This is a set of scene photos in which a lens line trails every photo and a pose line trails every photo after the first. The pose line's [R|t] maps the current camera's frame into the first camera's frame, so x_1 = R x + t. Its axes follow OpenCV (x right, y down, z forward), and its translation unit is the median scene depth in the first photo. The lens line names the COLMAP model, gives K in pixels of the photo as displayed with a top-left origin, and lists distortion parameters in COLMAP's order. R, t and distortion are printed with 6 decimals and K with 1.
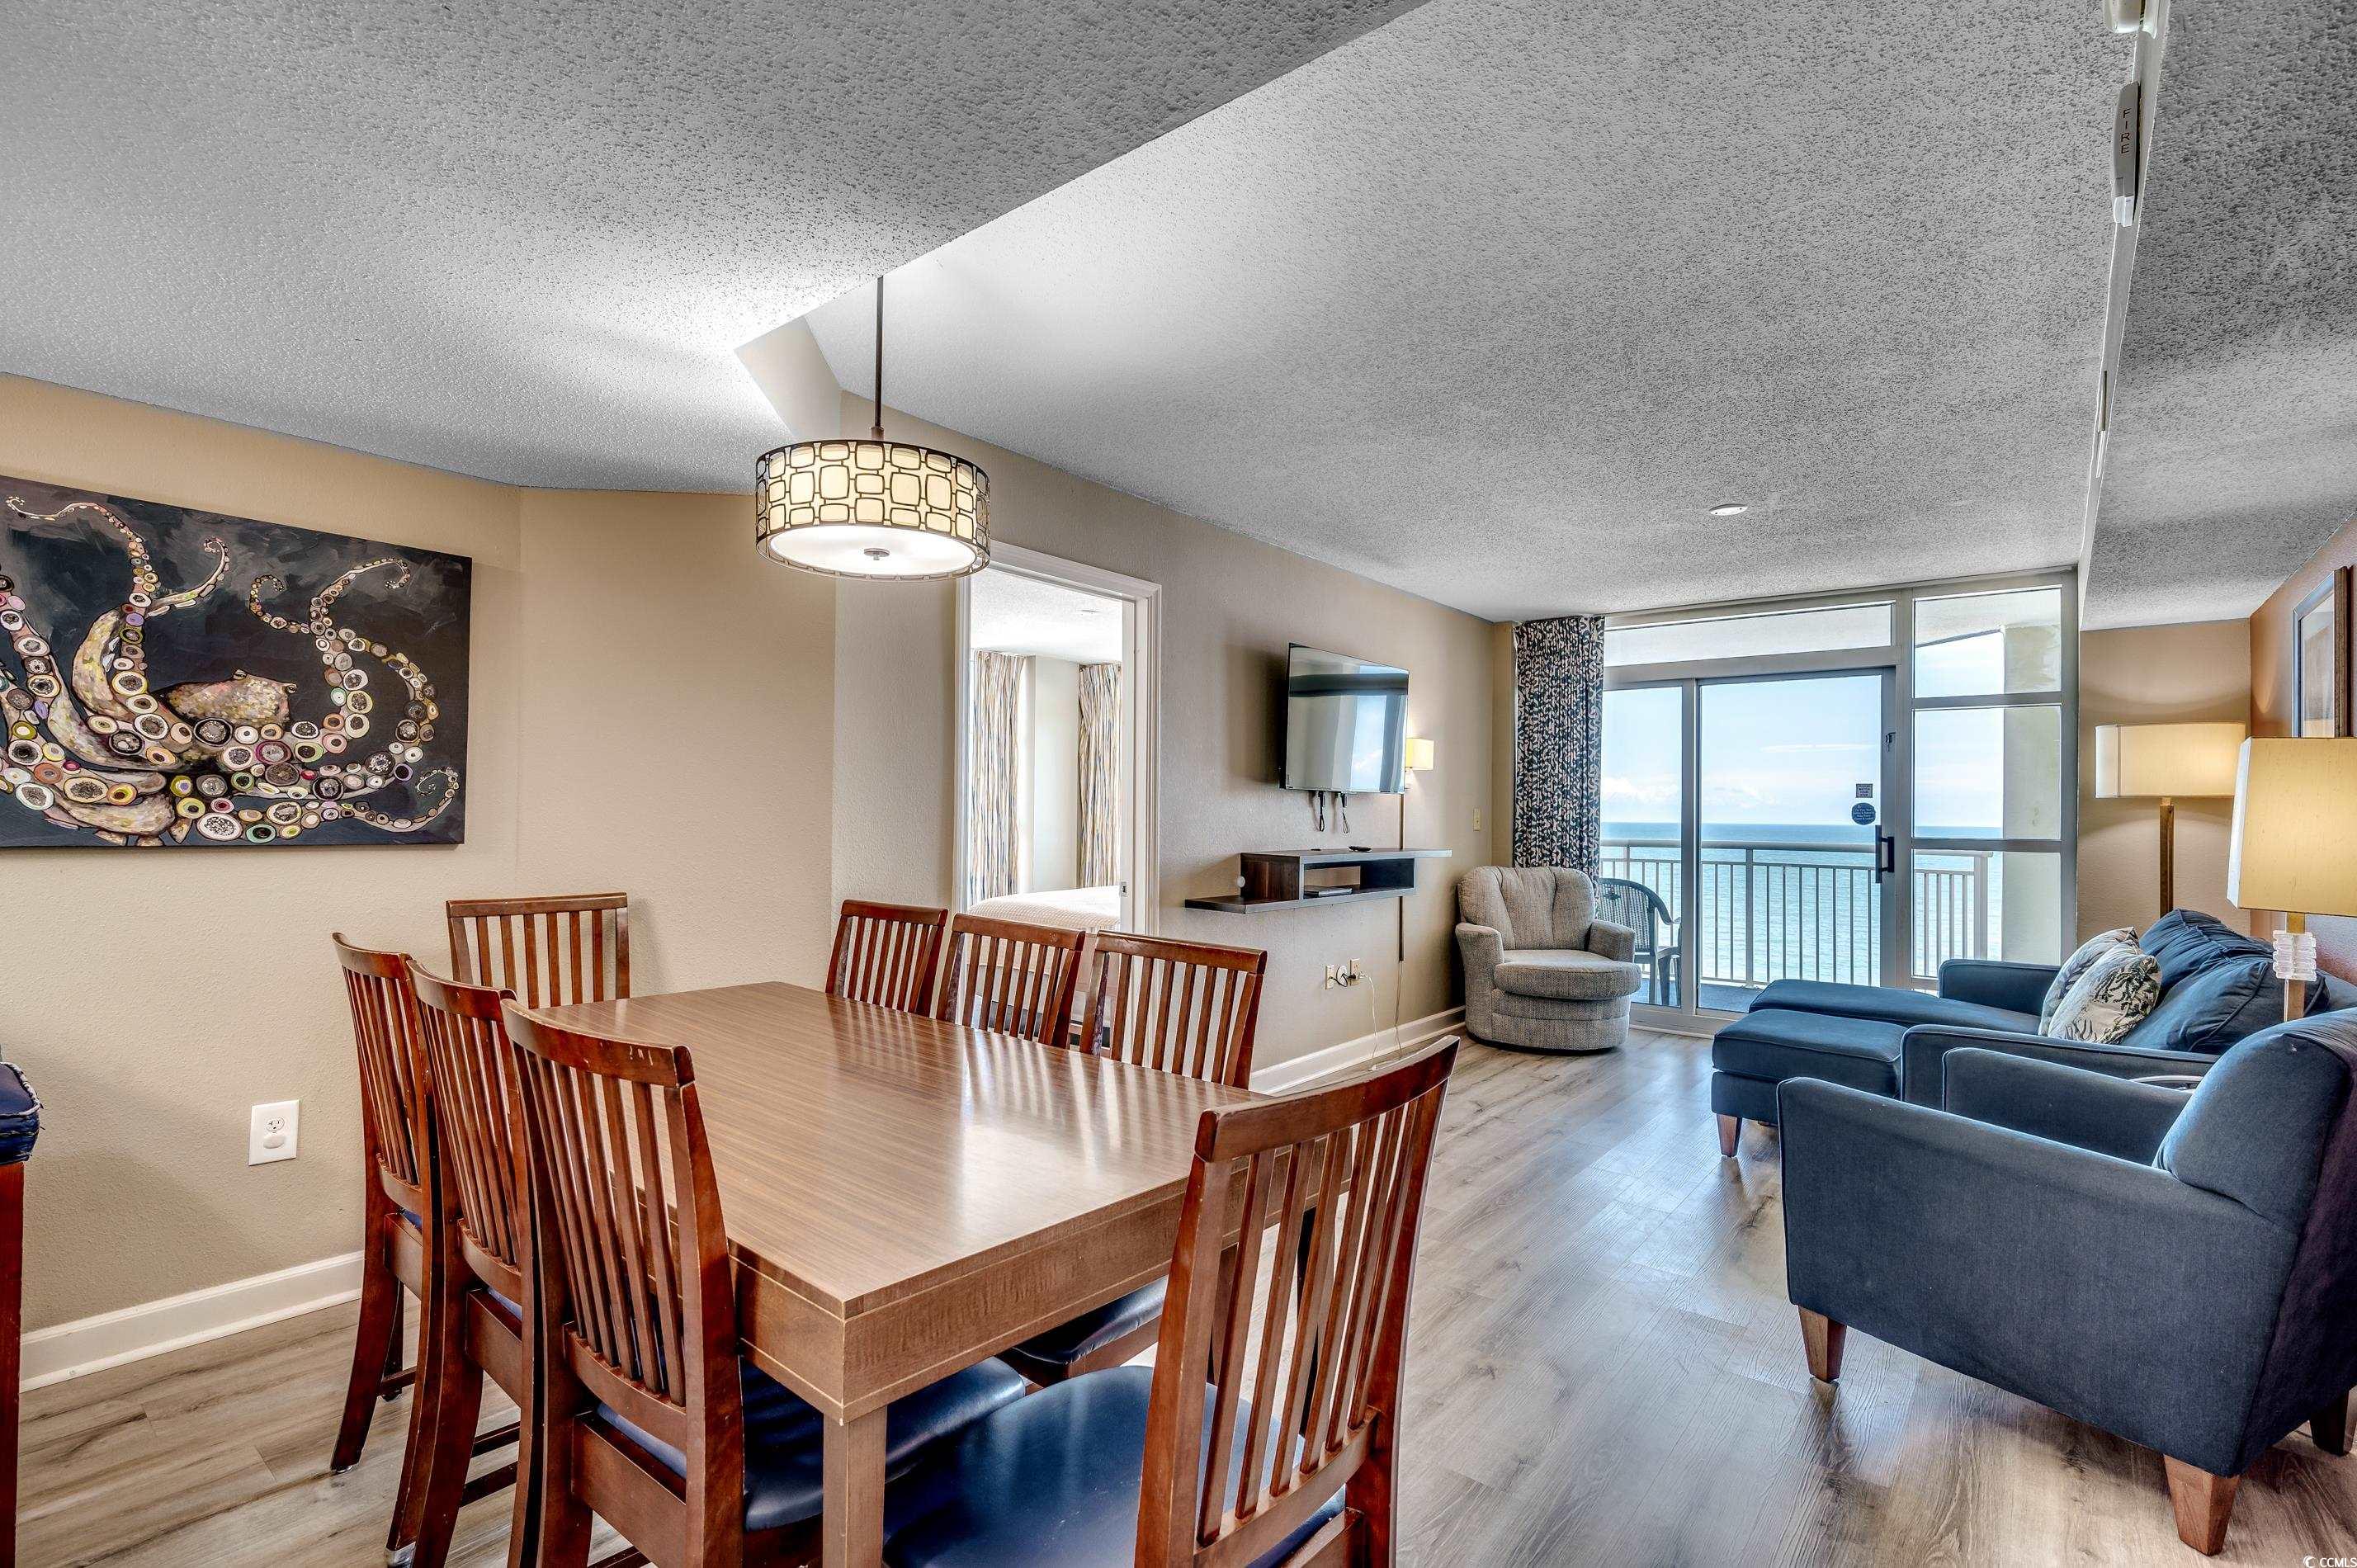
lens RADIAL K [[1082.3, 0, 1181.8], [0, 1082.3, 794.0], [0, 0, 1]] dist [0.000283, -0.000558]
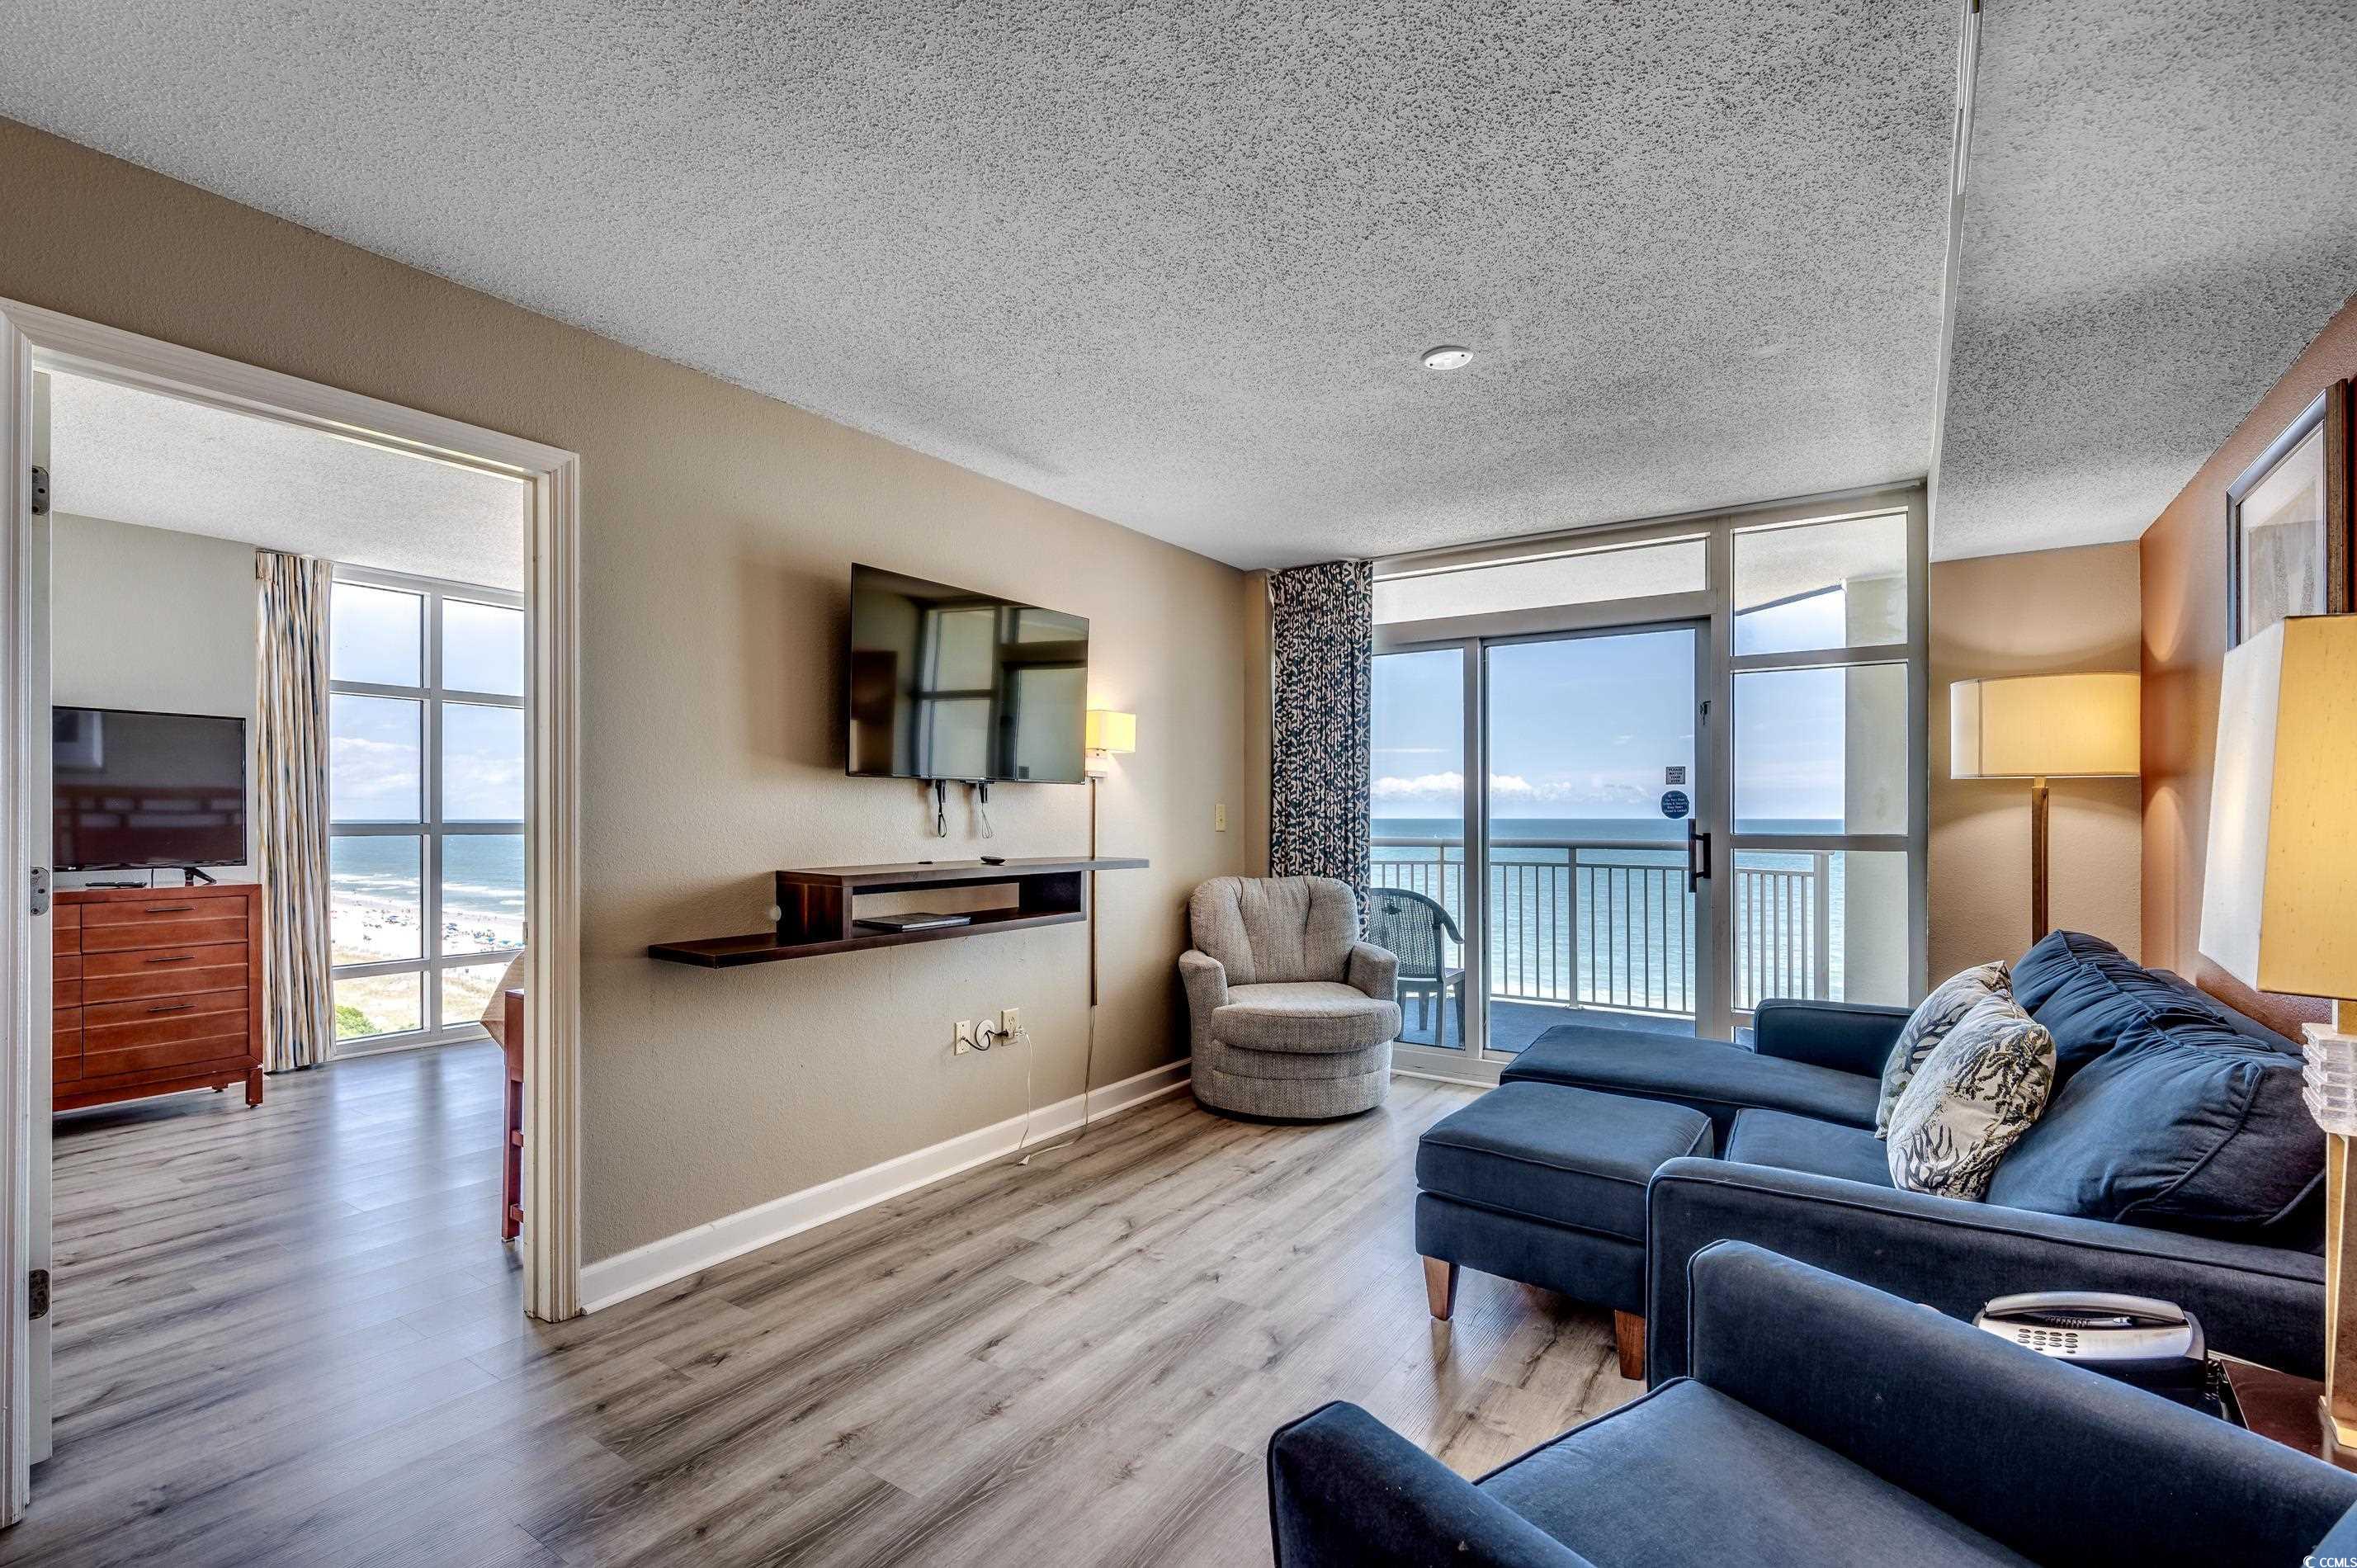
lens RADIAL K [[1082.3, 0, 1183.8], [0, 1082.3, 803.9], [0, 0, 1]] dist [0.000283, -0.000558]
pose [[0.995903, -0.010207, 0.089849, 0.257980], [0.009448, 0.999916, 0.008871, 0.009424], [-0.089932, -0.007986, 0.995916, 0.312866]]
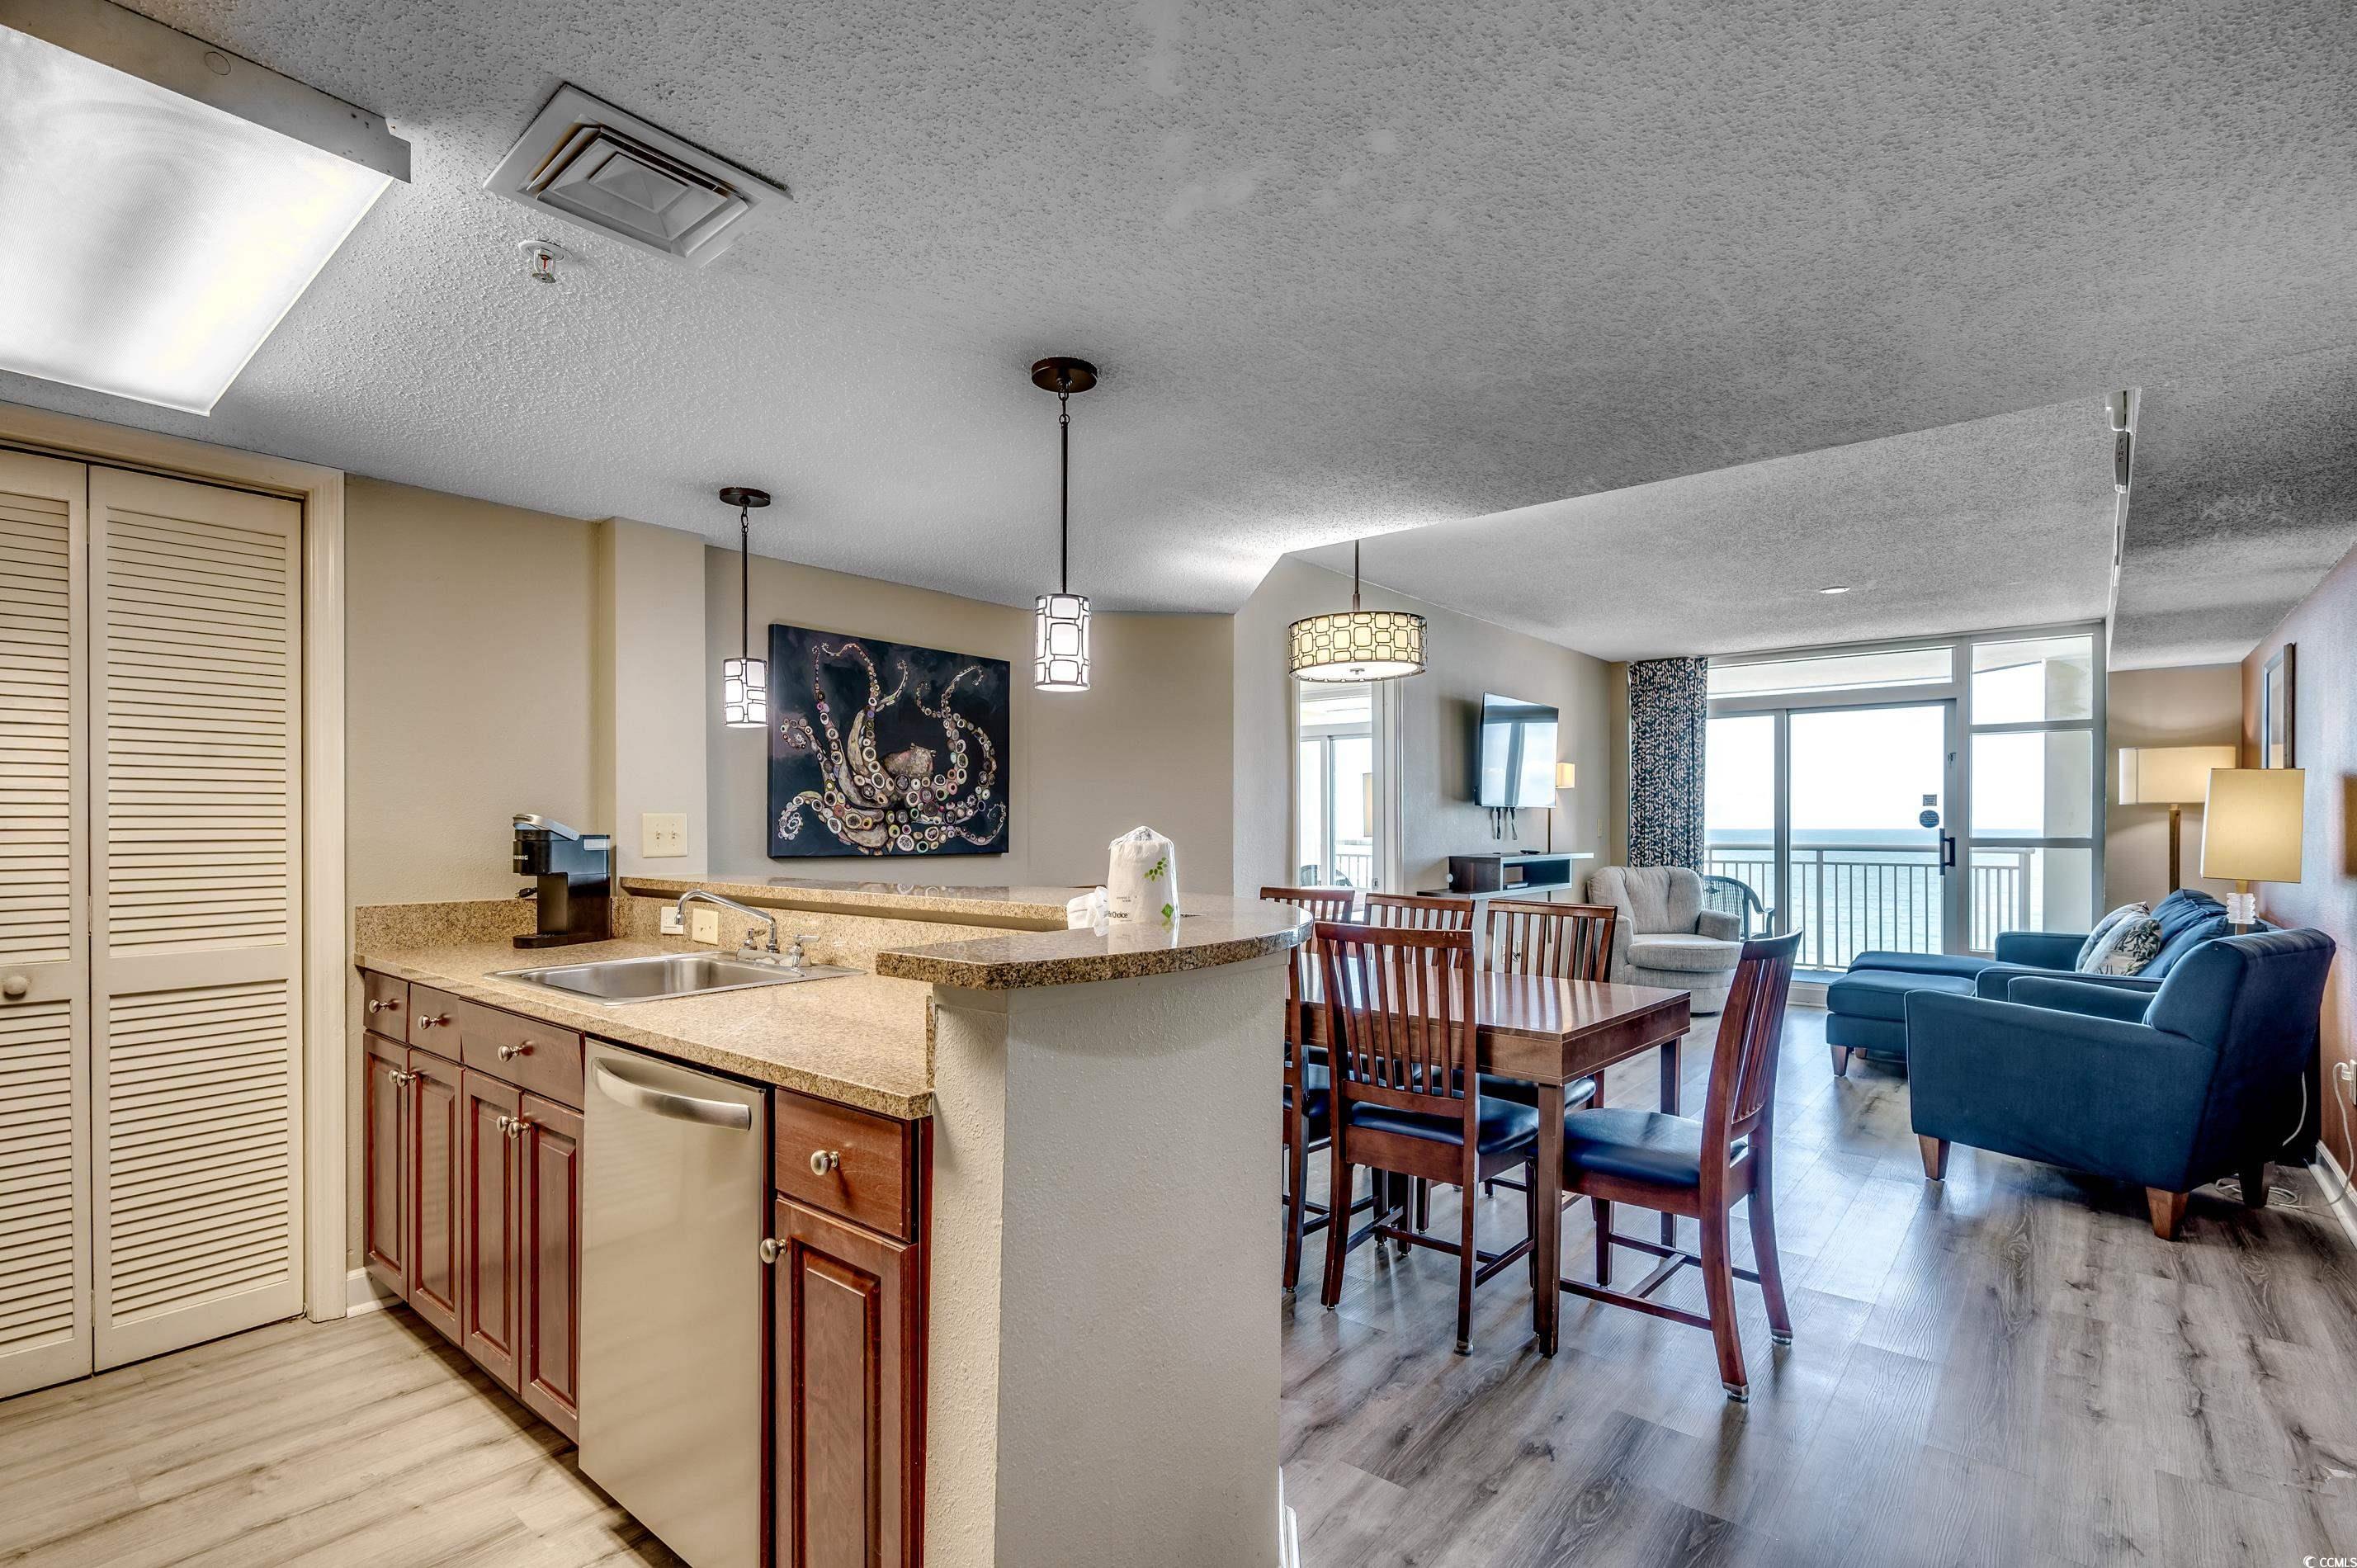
lens RADIAL K [[1082.3, 0, 1186.4], [0, 1082.3, 825.8], [0, 0, 1]] dist [0.000283, -0.000558]
pose [[0.999750, -0.013417, -0.017892, -0.243729], [0.013730, 0.999753, 0.017476, -0.008870], [0.017654, -0.017717, 0.999687, -0.309399]]
